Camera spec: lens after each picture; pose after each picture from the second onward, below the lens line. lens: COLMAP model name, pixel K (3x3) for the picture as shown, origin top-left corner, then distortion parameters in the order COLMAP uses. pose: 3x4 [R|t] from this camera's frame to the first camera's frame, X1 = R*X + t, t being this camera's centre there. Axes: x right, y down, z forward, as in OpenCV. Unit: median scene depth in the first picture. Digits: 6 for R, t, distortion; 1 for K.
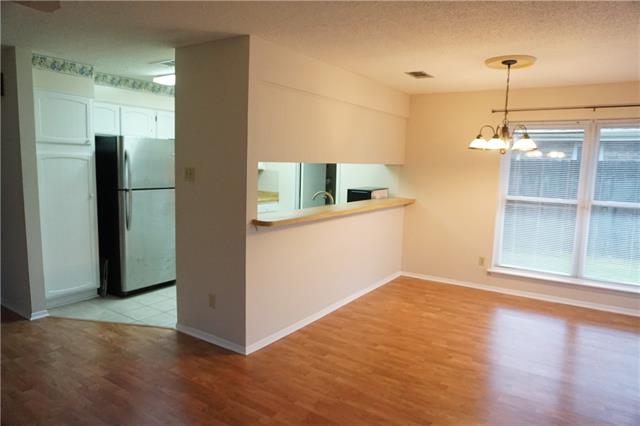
lens RADIAL K [[430.6, 0, 320.9], [0, 430.6, 209.5], [0, 0, 1]] dist [-0.036981, 0.006849]
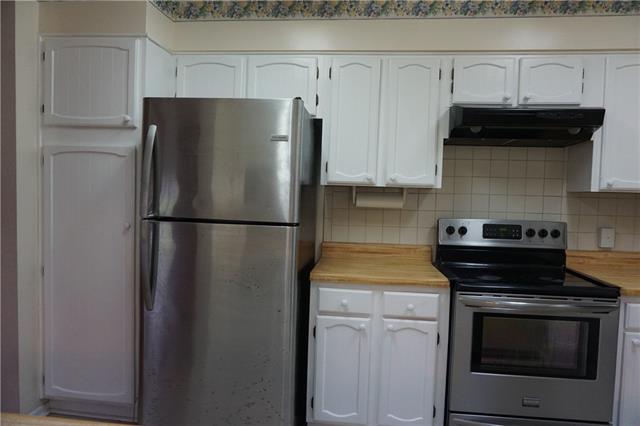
lens RADIAL K [[430.6, 0, 320.3], [0, 430.6, 214.2], [0, 0, 1]] dist [-0.036981, 0.006849]
pose [[0.444946, 0.075808, -0.892343, 0.039198], [-0.128776, 0.991472, 0.020019, -0.087748], [0.886251, 0.106005, 0.450914, 0.991123]]
